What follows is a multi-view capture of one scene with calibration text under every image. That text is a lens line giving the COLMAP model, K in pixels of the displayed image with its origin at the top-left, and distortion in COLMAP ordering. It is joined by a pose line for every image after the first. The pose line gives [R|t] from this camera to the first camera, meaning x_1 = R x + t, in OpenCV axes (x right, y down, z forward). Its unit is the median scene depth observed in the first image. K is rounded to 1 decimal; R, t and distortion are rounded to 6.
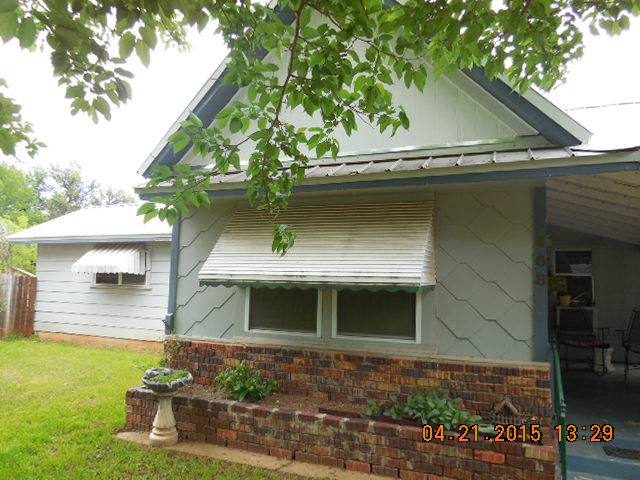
lens RADIAL K [[472.7, 0, 321.5], [0, 472.7, 239.3], [0, 0, 1]] dist [-0.003215, 0.000072]
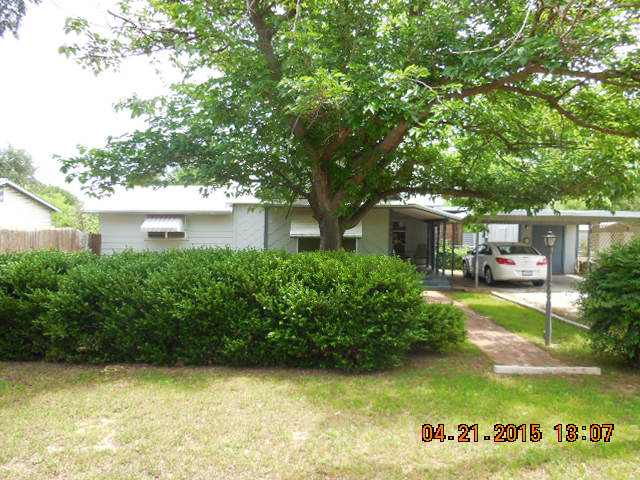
lens RADIAL K [[472.7, 0, 319.8], [0, 472.7, 240.2], [0, 0, 1]] dist [-0.003215, 0.000072]
pose [[0.949121, -0.017482, 0.314427, -0.434958], [-0.016809, 0.994222, 0.106017, -0.090763], [-0.314464, -0.105908, 0.943343, -0.822265]]
